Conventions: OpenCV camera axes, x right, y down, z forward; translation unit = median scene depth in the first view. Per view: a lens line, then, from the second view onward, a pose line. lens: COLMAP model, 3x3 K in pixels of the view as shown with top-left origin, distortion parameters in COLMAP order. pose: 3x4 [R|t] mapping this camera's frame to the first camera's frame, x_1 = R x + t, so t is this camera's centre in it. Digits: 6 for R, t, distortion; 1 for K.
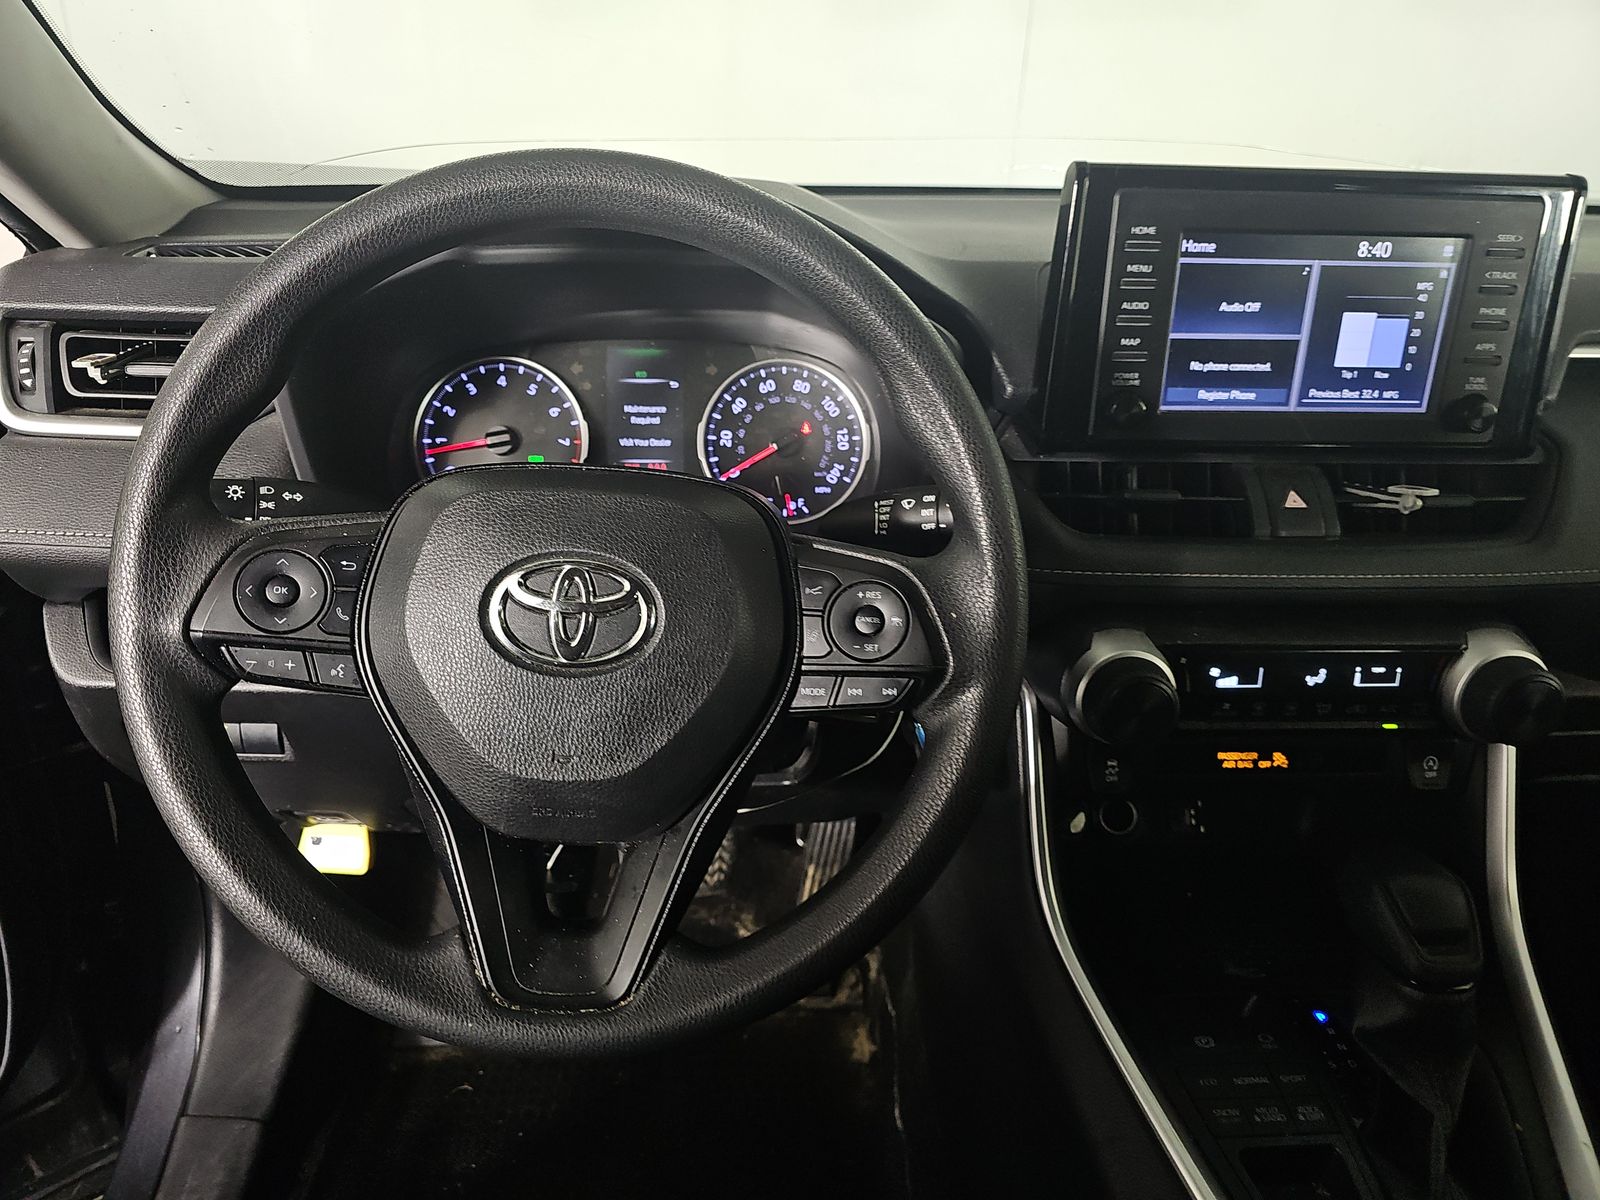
lens RADIAL K [[1039.9, 0, 789.6], [0, 1039.9, 626.1], [0, 0, 1]] dist [0.052556, -0.062069]
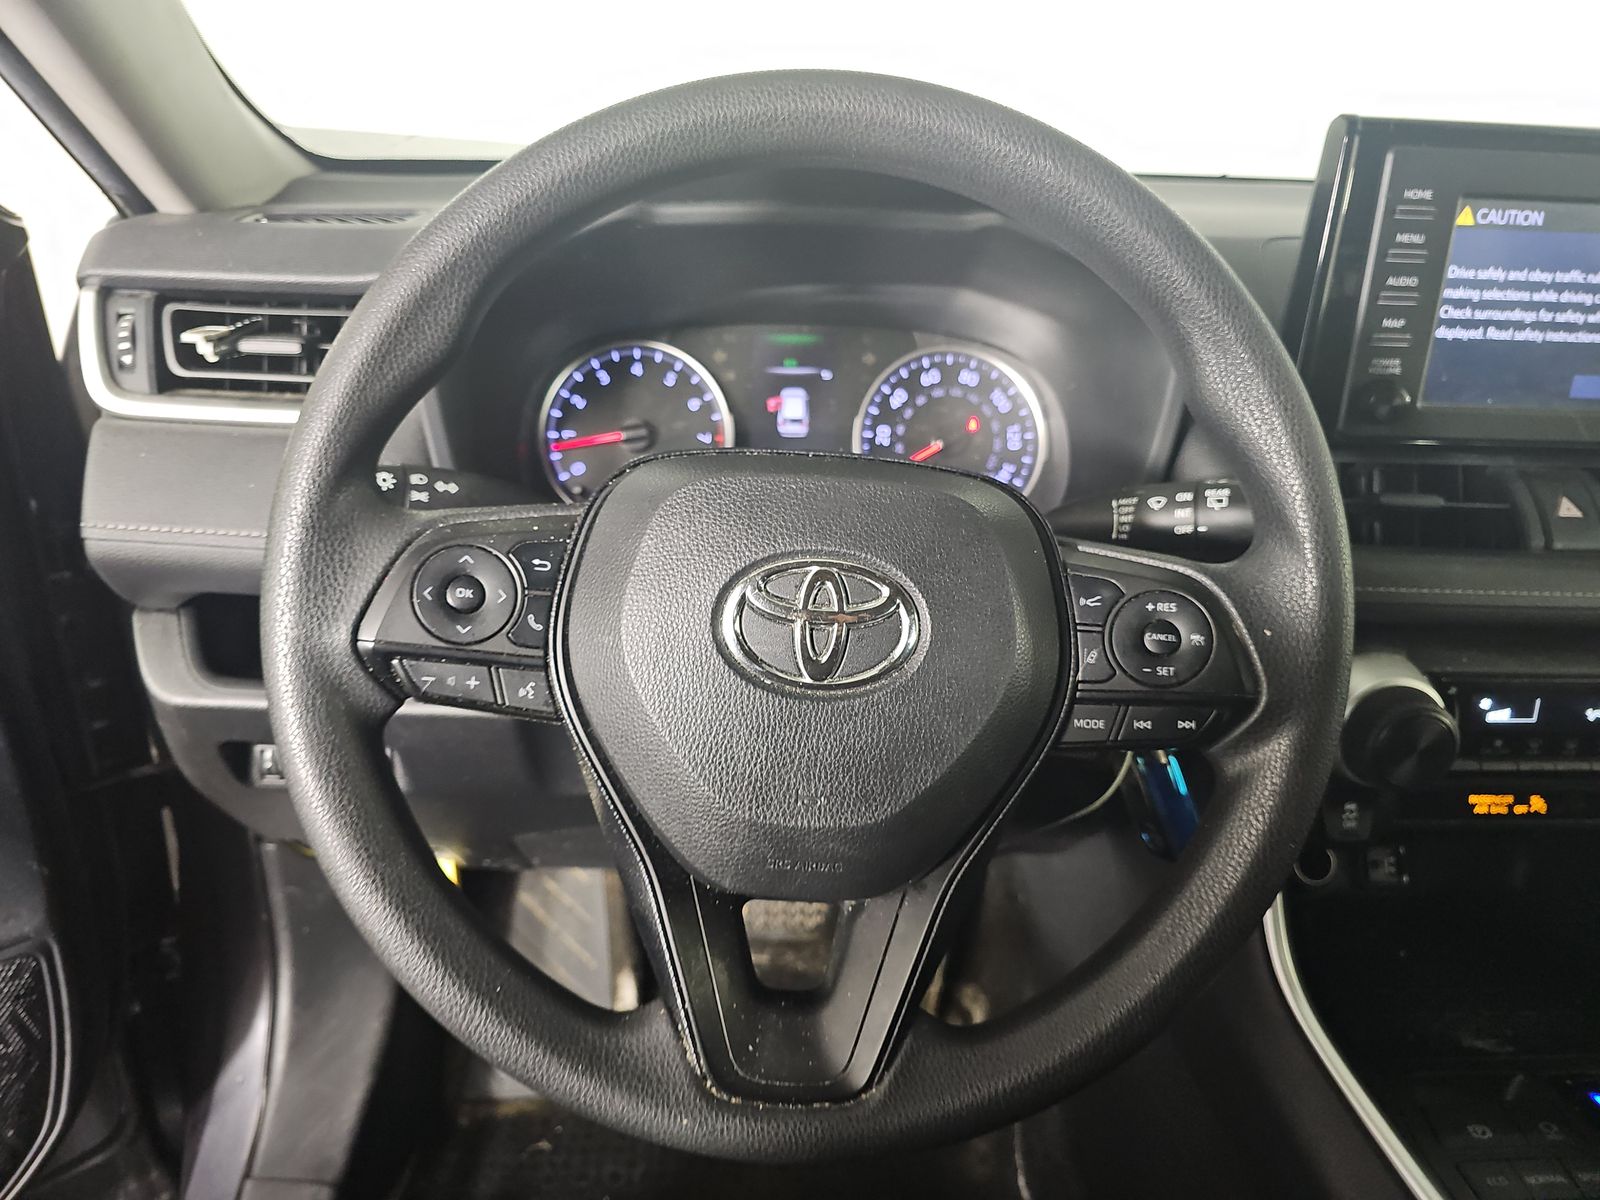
lens RADIAL K [[1039.9, 0, 775.7], [0, 1039.9, 635.1], [0, 0, 1]] dist [0.045698, -0.072820]
pose [[0.999917, 0.011552, -0.005630, -0.174047], [-0.011631, 0.999830, -0.014273, 0.006202], [0.005464, 0.014337, 0.999882, 0.128112]]
